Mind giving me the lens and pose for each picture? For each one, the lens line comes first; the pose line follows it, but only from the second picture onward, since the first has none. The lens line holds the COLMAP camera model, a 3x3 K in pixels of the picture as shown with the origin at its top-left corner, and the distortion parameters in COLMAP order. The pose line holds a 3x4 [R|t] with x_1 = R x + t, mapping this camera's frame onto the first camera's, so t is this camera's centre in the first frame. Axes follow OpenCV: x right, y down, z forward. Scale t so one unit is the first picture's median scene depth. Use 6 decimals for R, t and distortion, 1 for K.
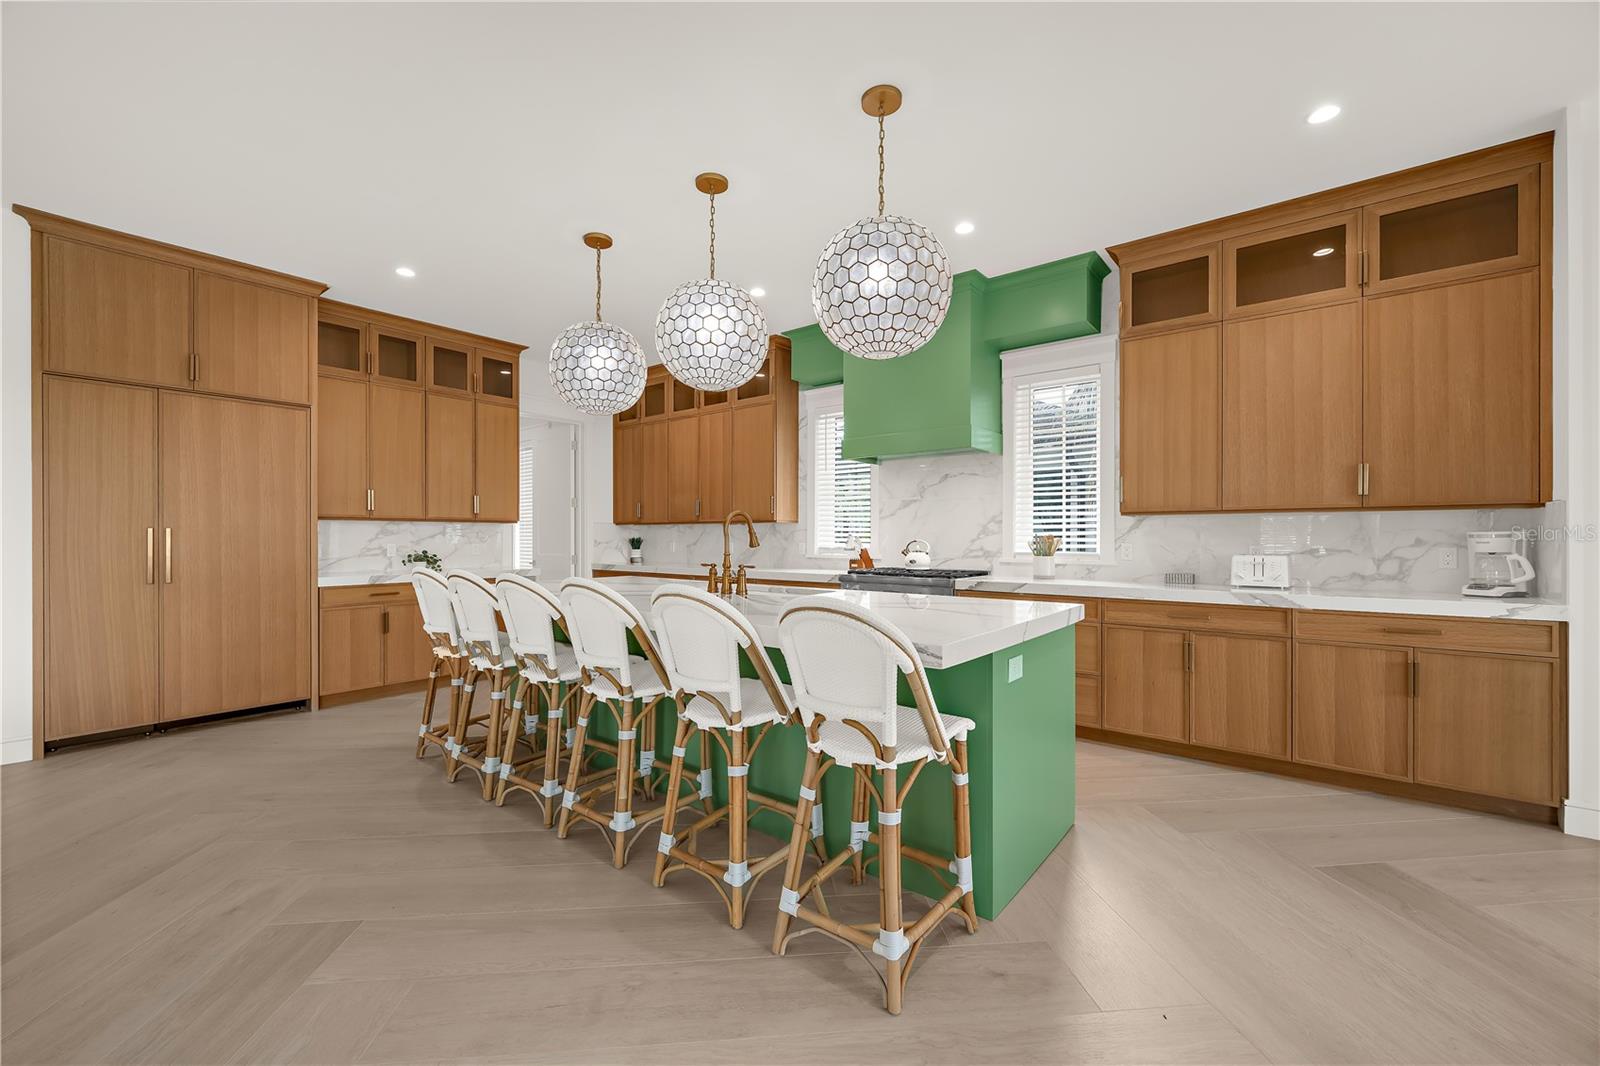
lens RADIAL K [[643.4, 0, 800.4], [0, 643.4, 538.3], [0, 0, 1]] dist [0.001636, -0.000891]
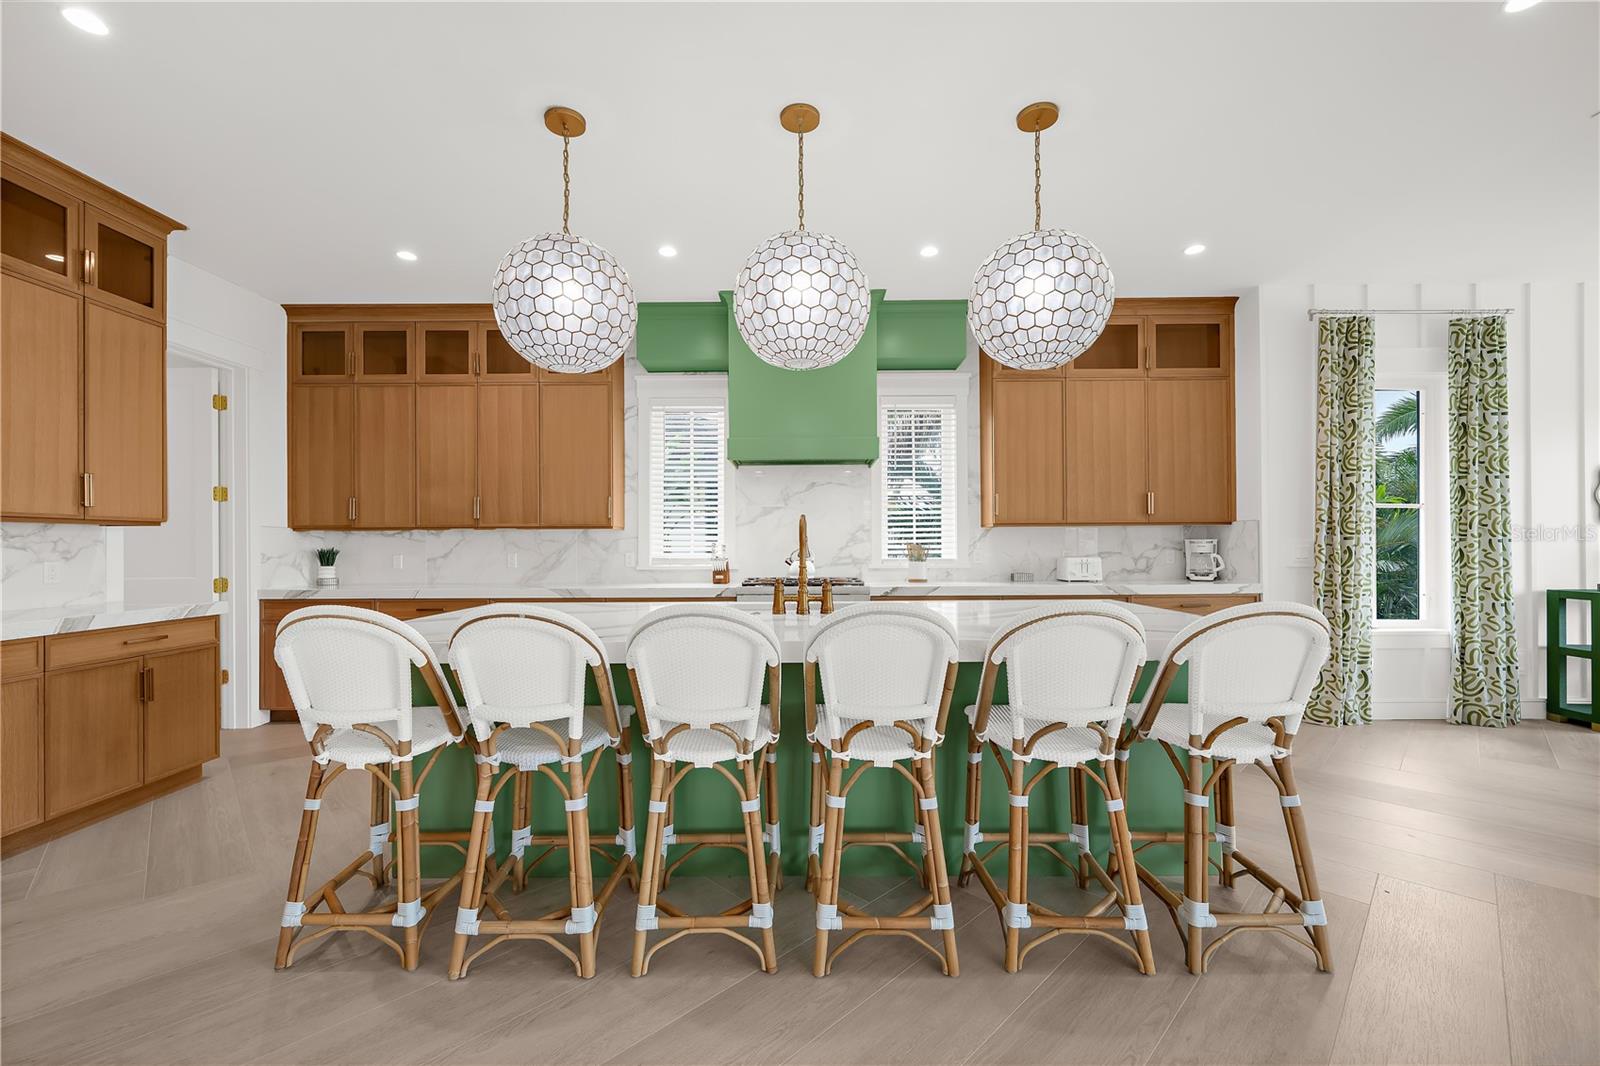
lens RADIAL K [[643.4, 0, 799.1], [0, 643.4, 539.9], [0, 0, 1]] dist [0.001636, -0.000891]
pose [[0.784152, -0.000495, 0.620569, -0.541895], [0.007088, 0.999942, -0.008158, -0.002701], [-0.620529, 0.010796, 0.784109, 0.297726]]
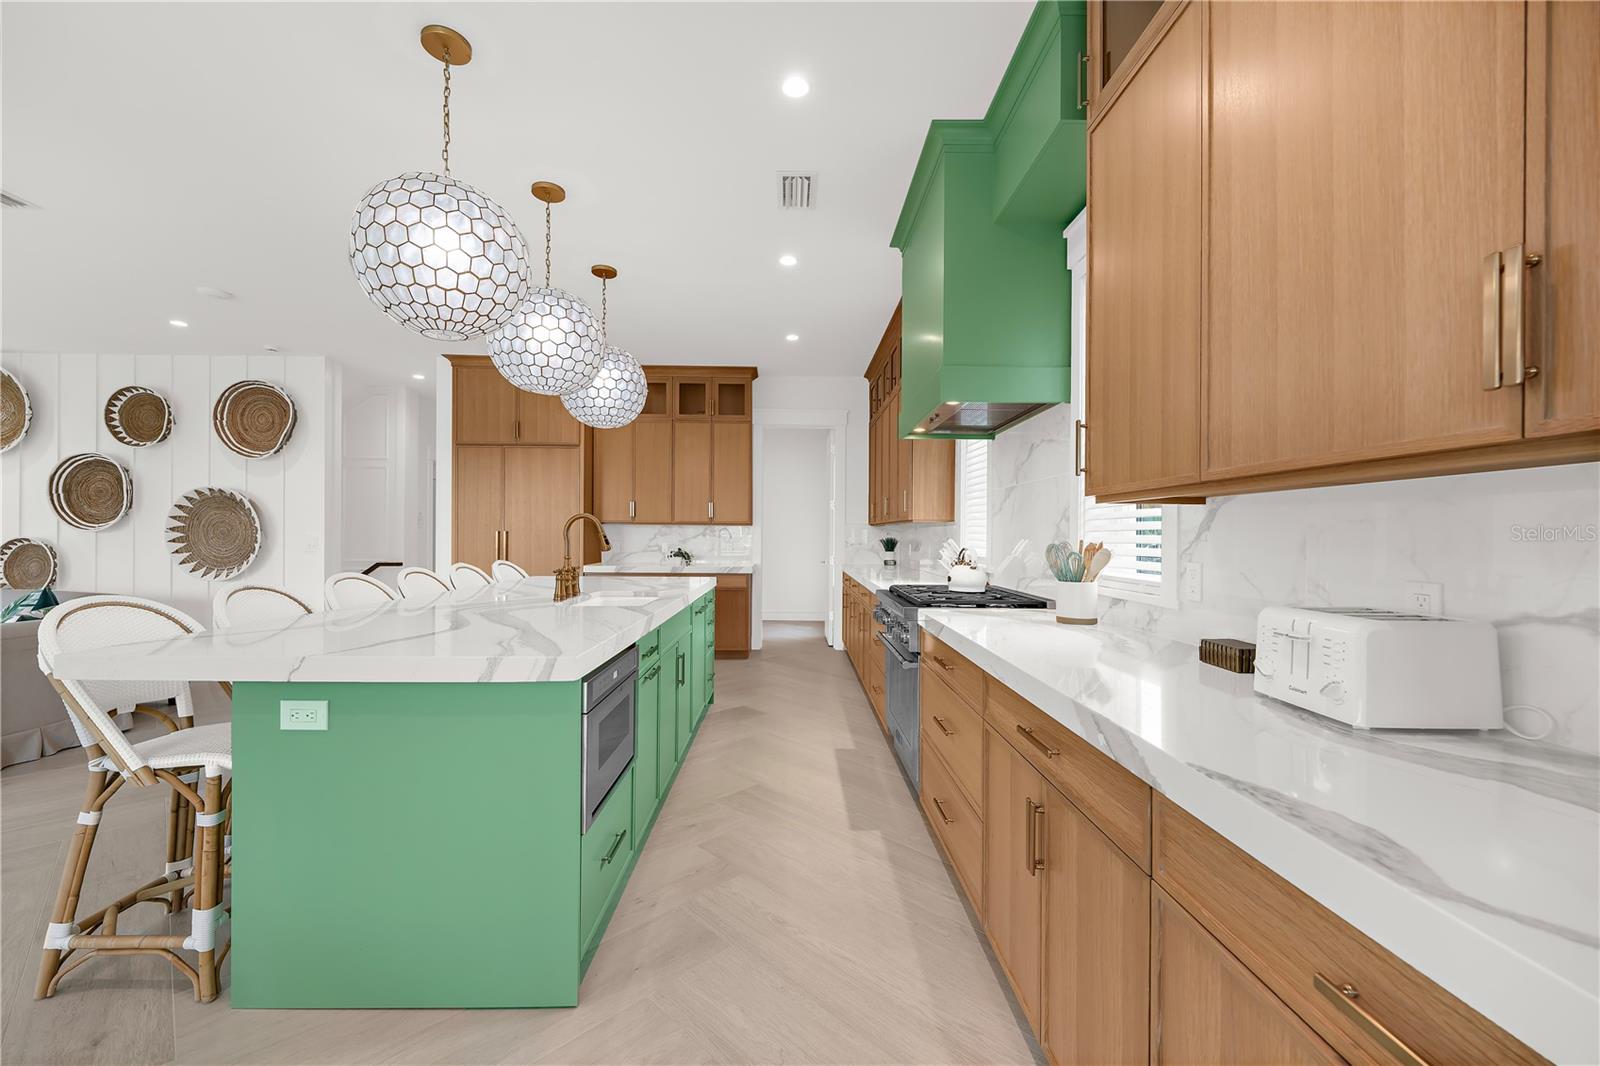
lens RADIAL K [[643.4, 0, 801.3], [0, 643.4, 534.9], [0, 0, 1]] dist [0.001636, -0.000891]
pose [[0.636231, 0.004102, -0.771488, 0.749422], [-0.007007, 0.999975, -0.000462, -0.010885], [0.771467, 0.005700, 0.636244, 0.552799]]
